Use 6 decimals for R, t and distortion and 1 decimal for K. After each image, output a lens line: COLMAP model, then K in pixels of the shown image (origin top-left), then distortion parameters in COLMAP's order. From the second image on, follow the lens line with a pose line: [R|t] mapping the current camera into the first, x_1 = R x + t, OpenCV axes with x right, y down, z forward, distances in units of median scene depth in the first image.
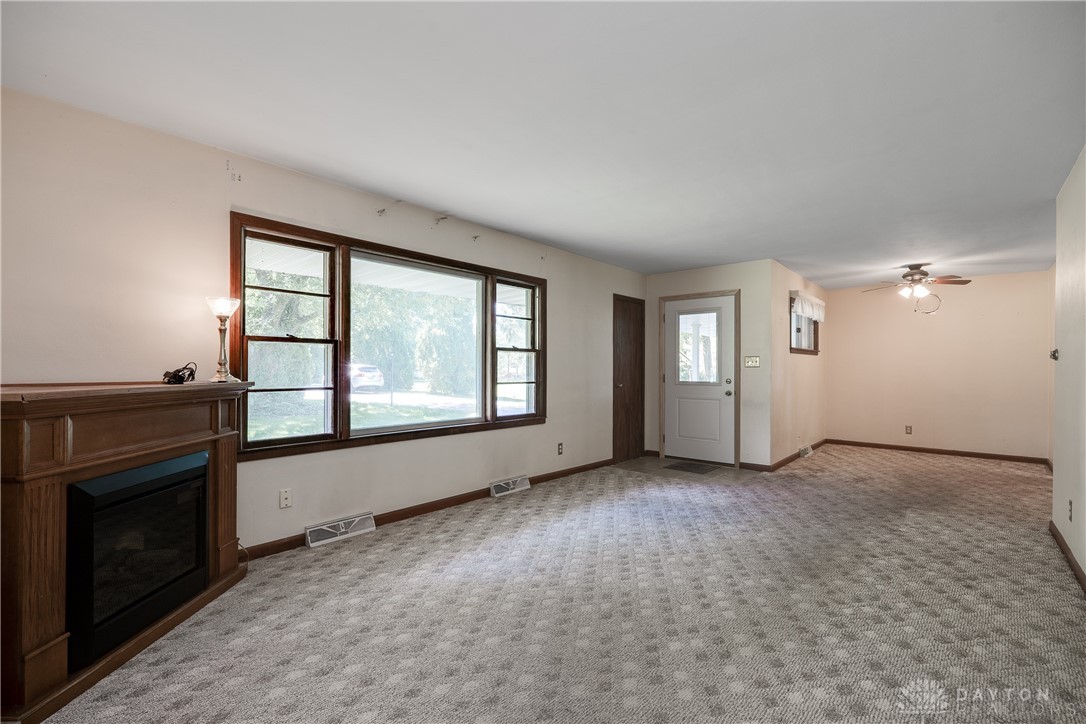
lens RADIAL K [[480.9, 0, 547.0], [0, 480.9, 367.6], [0, 0, 1]] dist [-0.000628, 0.000229]
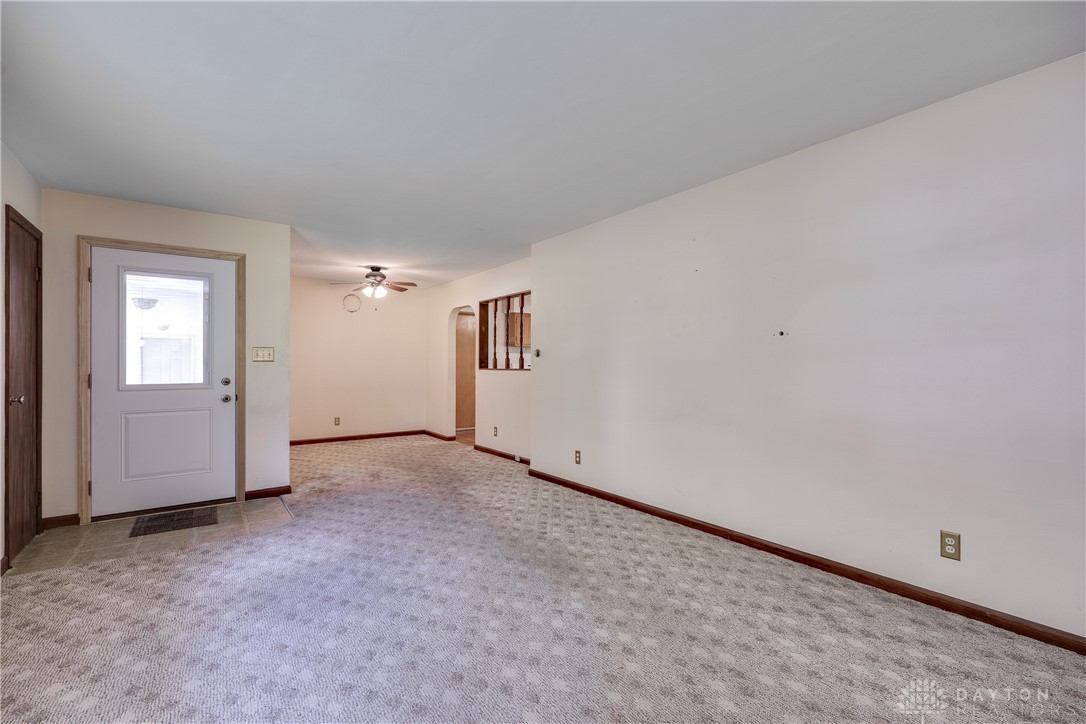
lens RADIAL K [[481.0, 0, 543.0], [0, 481.0, 362.0], [0, 0, 1]] dist [-0.001431, 0.000069]
pose [[0.220736, -0.000256, 0.975333, -0.331474], [-0.000400, 1.000000, 0.000353, -0.001116], [-0.975333, -0.000468, 0.220736, 0.627527]]
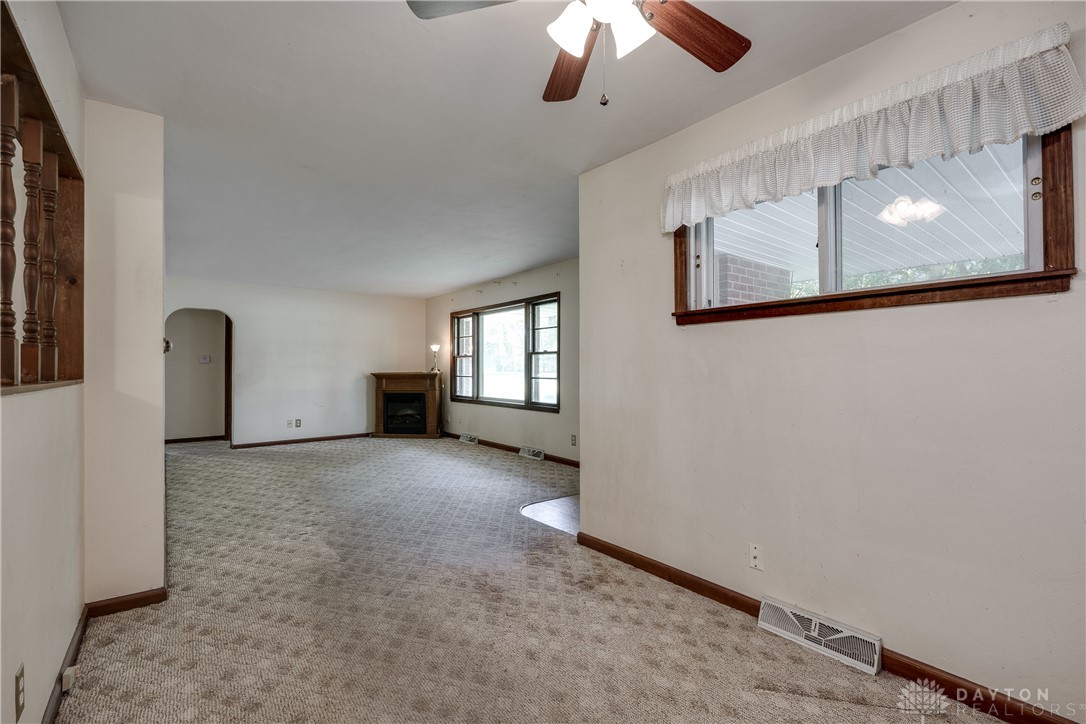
lens RADIAL K [[480.9, 0, 547.0], [0, 480.9, 367.6], [0, 0, 1]] dist [-0.000628, 0.000229]
pose [[-0.183314, -0.004369, -0.983045, 1.578708], [0.006372, 0.999964, -0.005633, 0.013107], [0.983034, -0.007297, -0.183280, 1.616338]]
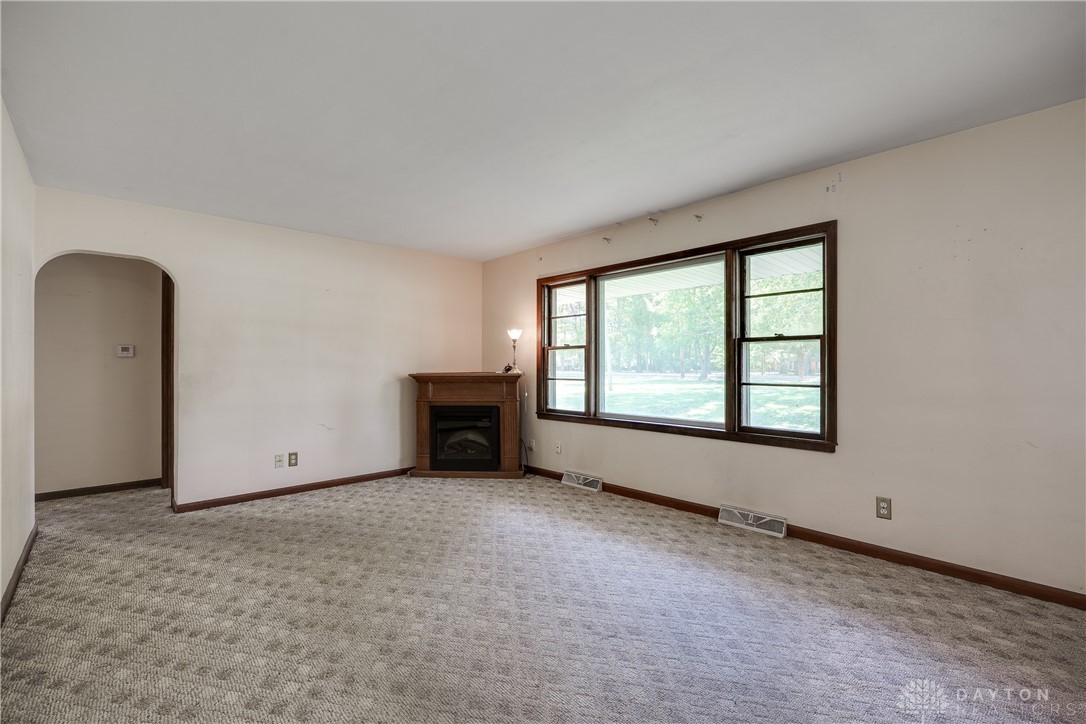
lens RADIAL K [[477.9, 0, 547.1], [0, 477.9, 366.5], [0, 0, 1]] dist [-0.001682, 0.000188]
pose [[-0.102680, -0.001999, -0.994712, 0.876275], [0.005532, 0.999981, -0.002580, 0.005279], [0.994699, -0.005768, -0.102667, 0.946605]]
